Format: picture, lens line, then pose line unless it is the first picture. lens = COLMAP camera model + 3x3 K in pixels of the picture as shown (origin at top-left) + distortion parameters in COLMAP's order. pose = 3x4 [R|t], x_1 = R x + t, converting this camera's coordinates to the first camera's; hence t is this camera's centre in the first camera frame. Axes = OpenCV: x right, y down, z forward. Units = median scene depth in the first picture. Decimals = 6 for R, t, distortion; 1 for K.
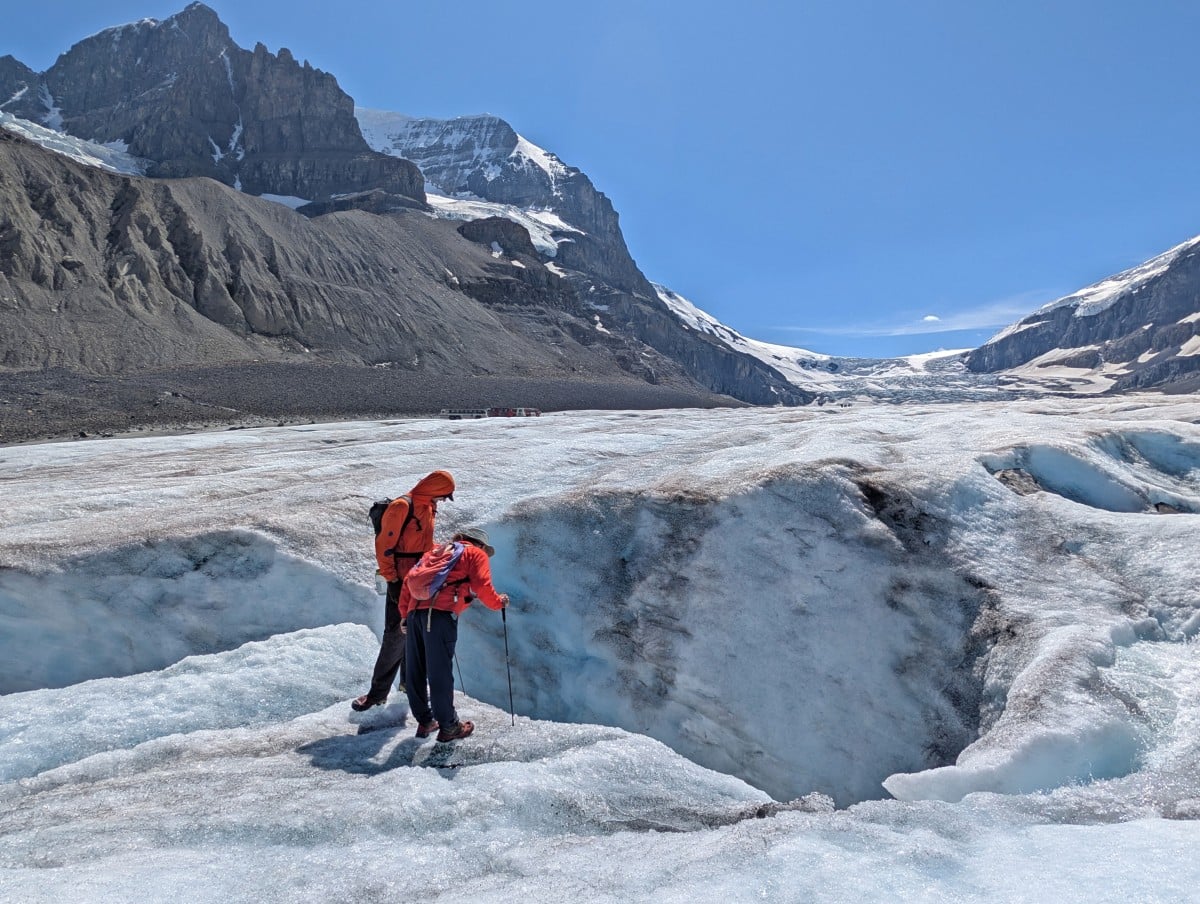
lens RADIAL K [[702.7, 0, 602.5], [0, 702.7, 445.0], [0, 0, 1]] dist [0.026461, -0.000601]
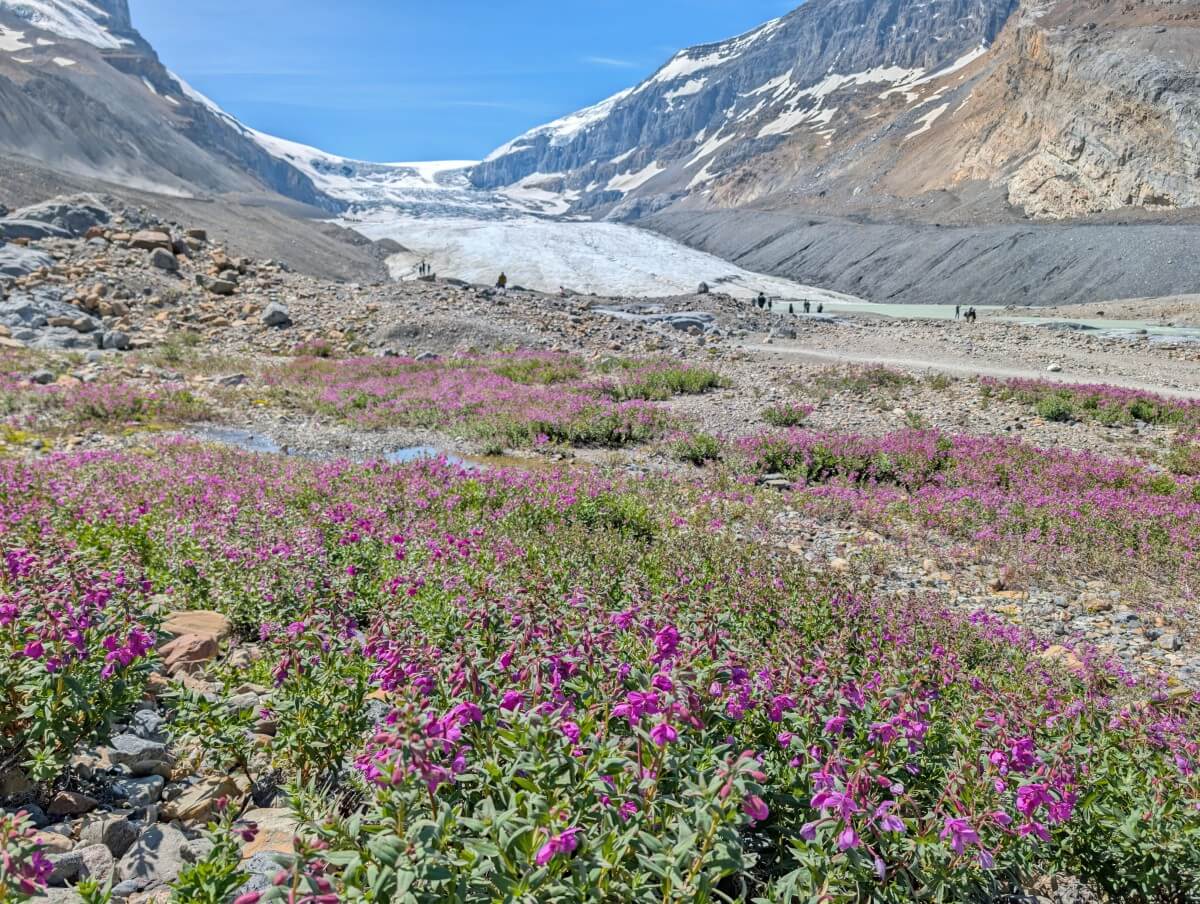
lens RADIAL K [[925.1, 0, 595.4], [0, 925.1, 450.1], [0, 0, 1]] dist [0.036224, -0.009335]
pose [[0.823838, -0.095639, 0.558698, -0.242460], [-0.017037, 0.981040, 0.193058, 0.022227], [-0.566569, -0.168567, 0.806588, -0.490502]]
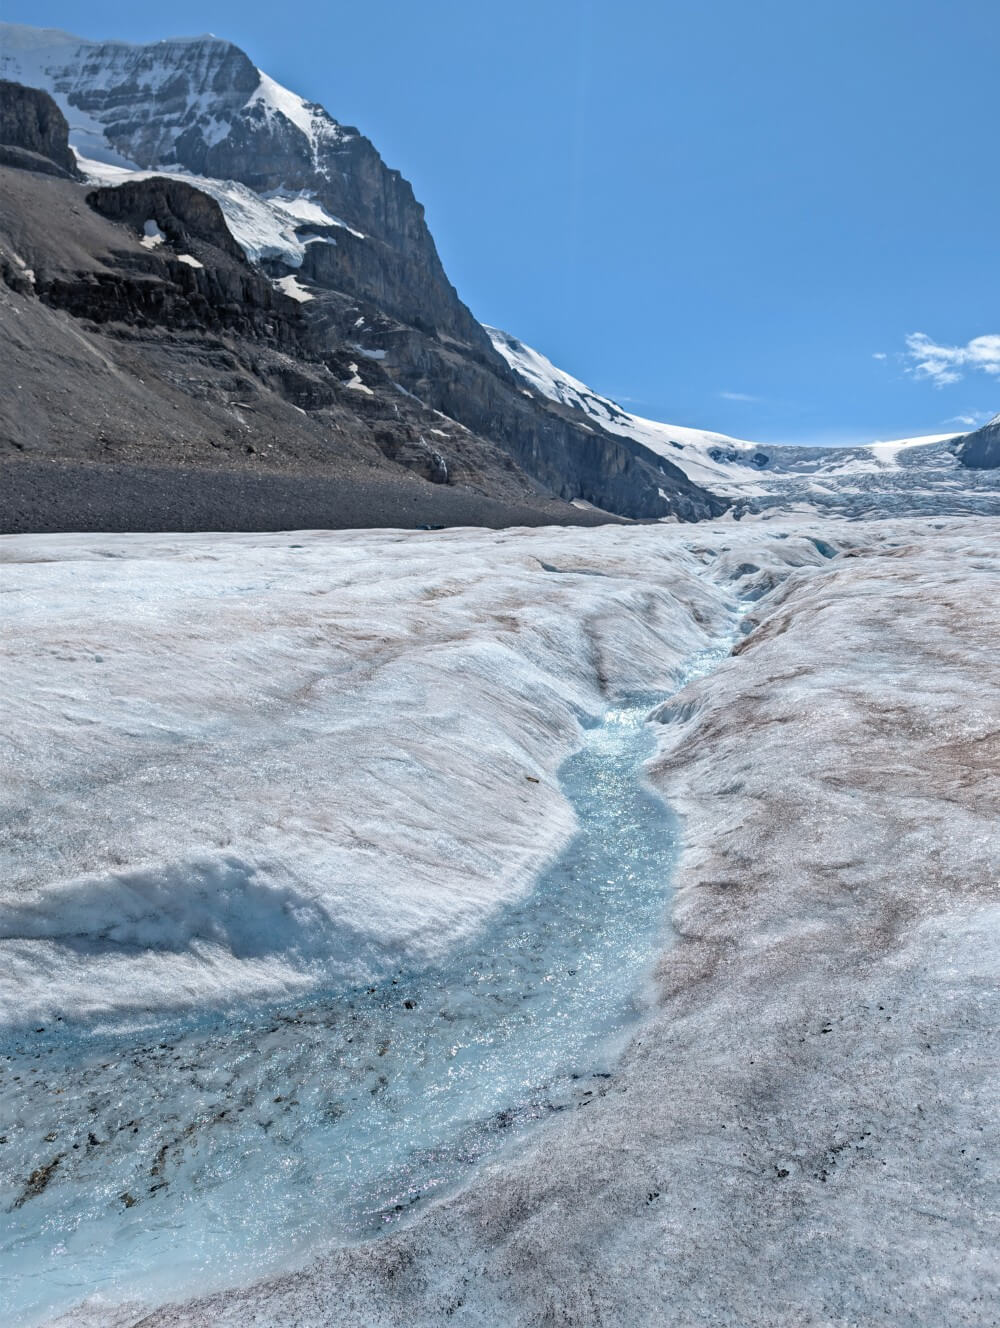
lens RADIAL K [[1023.7, 0, 472.0], [0, 1023.7, 665.9], [0, 0, 1]] dist [0.036224, -0.009335]
pose [[0.999075, -0.005949, 0.042584, 0.024112], [0.002244, 0.996248, 0.086515, -0.003674], [-0.042939, -0.086340, 0.995340, 0.059113]]
